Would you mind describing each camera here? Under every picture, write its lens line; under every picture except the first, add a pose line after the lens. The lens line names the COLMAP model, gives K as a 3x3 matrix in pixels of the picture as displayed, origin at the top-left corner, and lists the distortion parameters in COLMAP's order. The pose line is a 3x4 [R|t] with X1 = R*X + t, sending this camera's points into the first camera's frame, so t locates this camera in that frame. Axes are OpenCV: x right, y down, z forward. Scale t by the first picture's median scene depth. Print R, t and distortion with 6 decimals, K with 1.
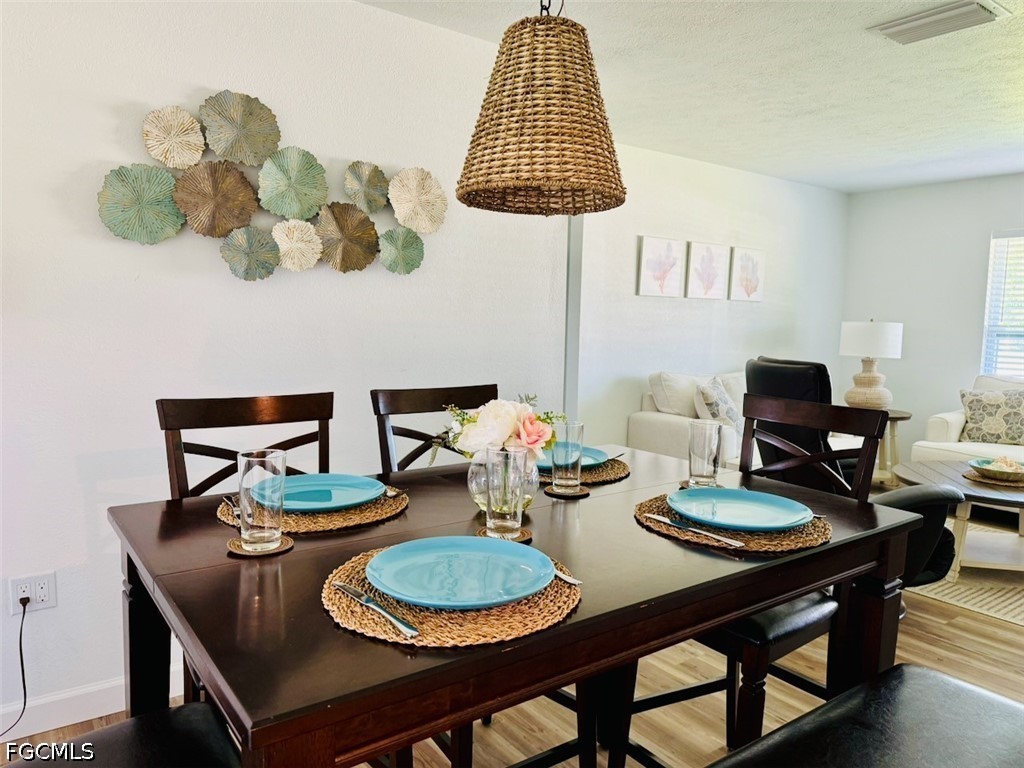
lens RADIAL K [[718.8, 0, 512.0], [0, 718.8, 384.0], [0, 0, 1]] dist [0.062947, -0.139274]
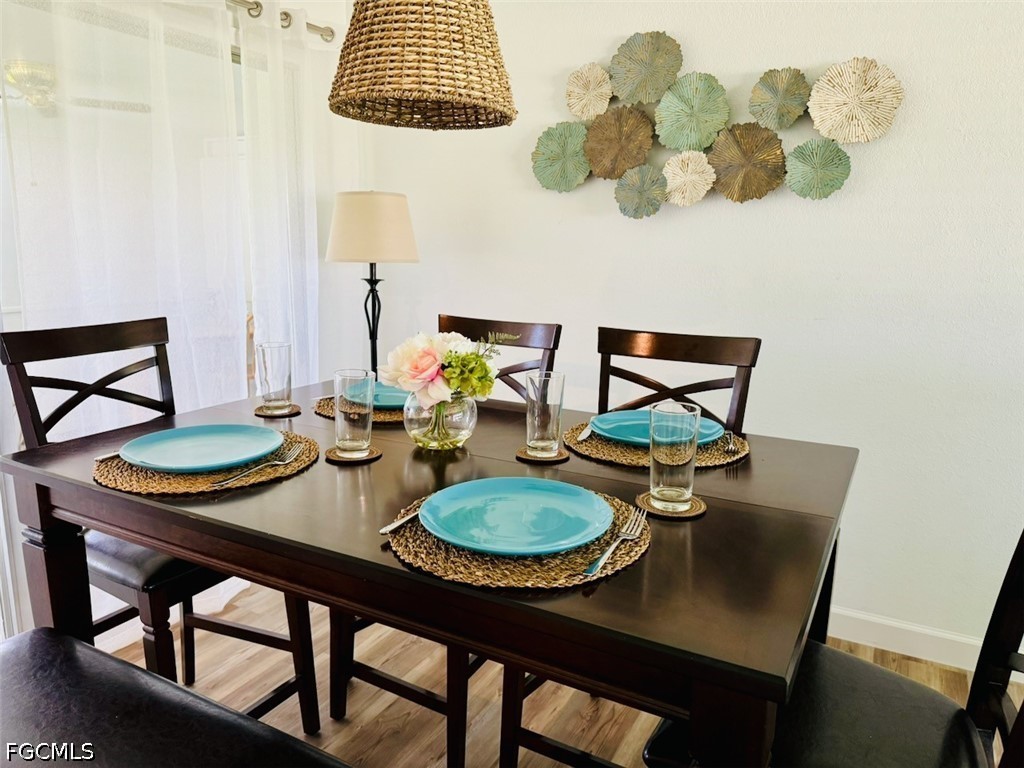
lens RADIAL K [[718.8, 0, 512.0], [0, 718.8, 384.0], [0, 0, 1]] dist [0.062947, -0.139274]
pose [[0.416550, 0.152315, -0.896262, 0.516461], [-0.089494, 0.987947, 0.126302, -0.021778], [0.904697, 0.027599, 0.425160, 0.390839]]
